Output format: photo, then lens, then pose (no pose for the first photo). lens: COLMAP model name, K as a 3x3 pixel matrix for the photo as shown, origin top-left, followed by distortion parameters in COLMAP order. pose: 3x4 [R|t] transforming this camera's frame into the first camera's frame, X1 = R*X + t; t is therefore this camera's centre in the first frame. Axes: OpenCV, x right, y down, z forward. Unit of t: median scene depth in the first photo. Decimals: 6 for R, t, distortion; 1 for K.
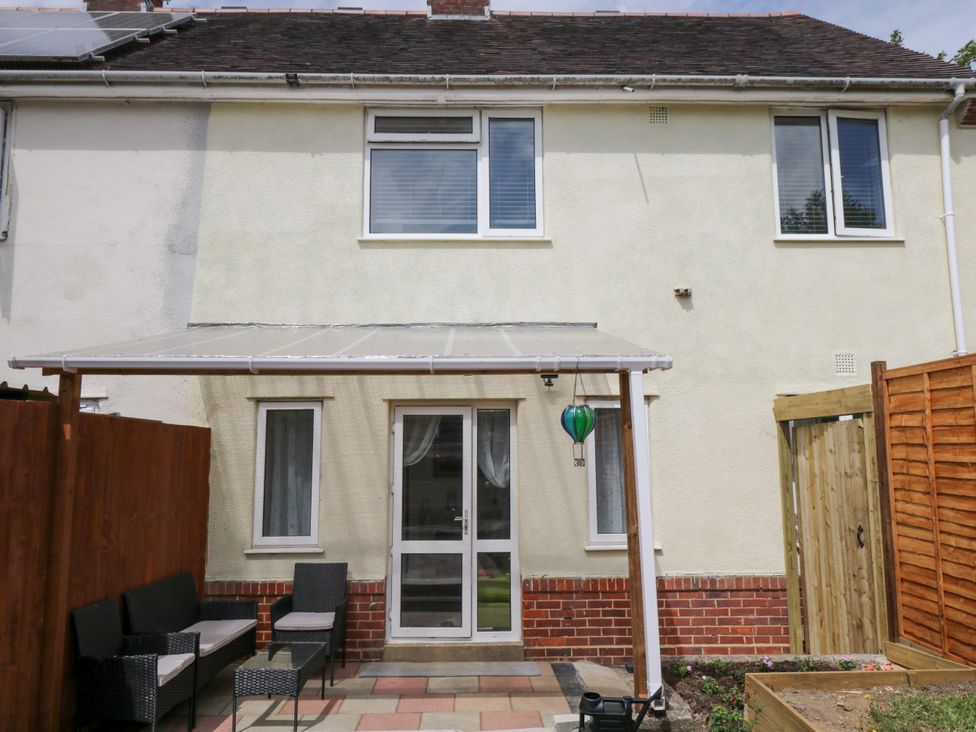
lens RADIAL K [[716.2, 0, 487.9], [0, 716.2, 351.4], [0, 0, 1]] dist [0.004703, 0.000962]
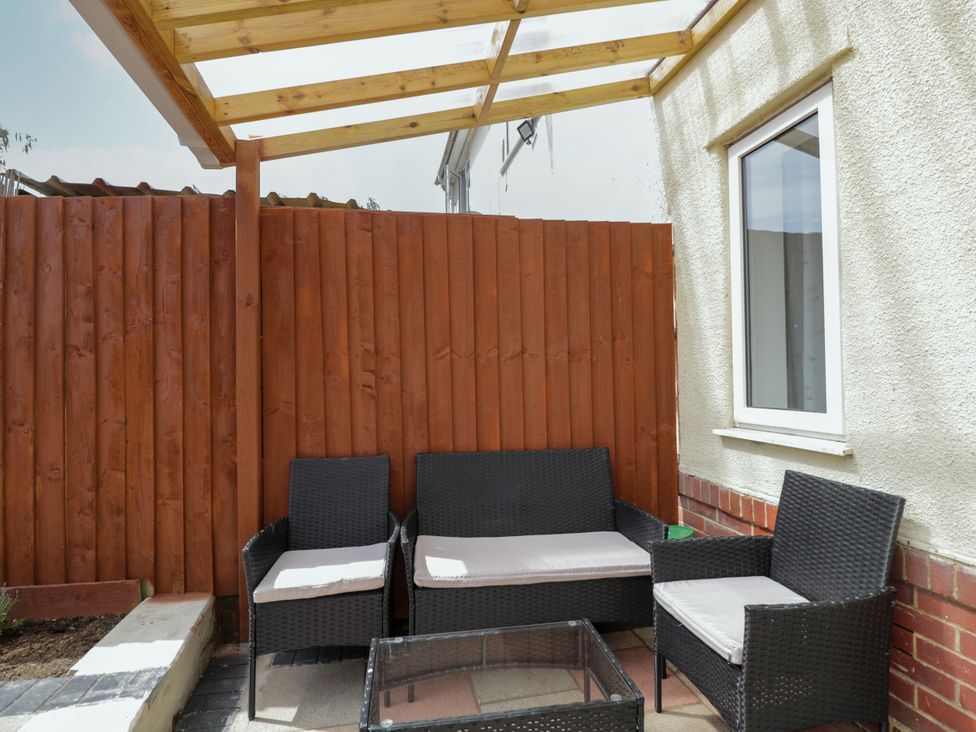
lens RADIAL K [[511.4, 0, 484.1], [0, 511.4, 365.3], [0, 0, 1]] dist [-0.000926, -0.012603]
pose [[0.177204, -0.014306, -0.984070, 0.004755], [0.157183, 0.987471, 0.013949, 0.196706], [0.971541, -0.157151, 0.177232, 0.766680]]
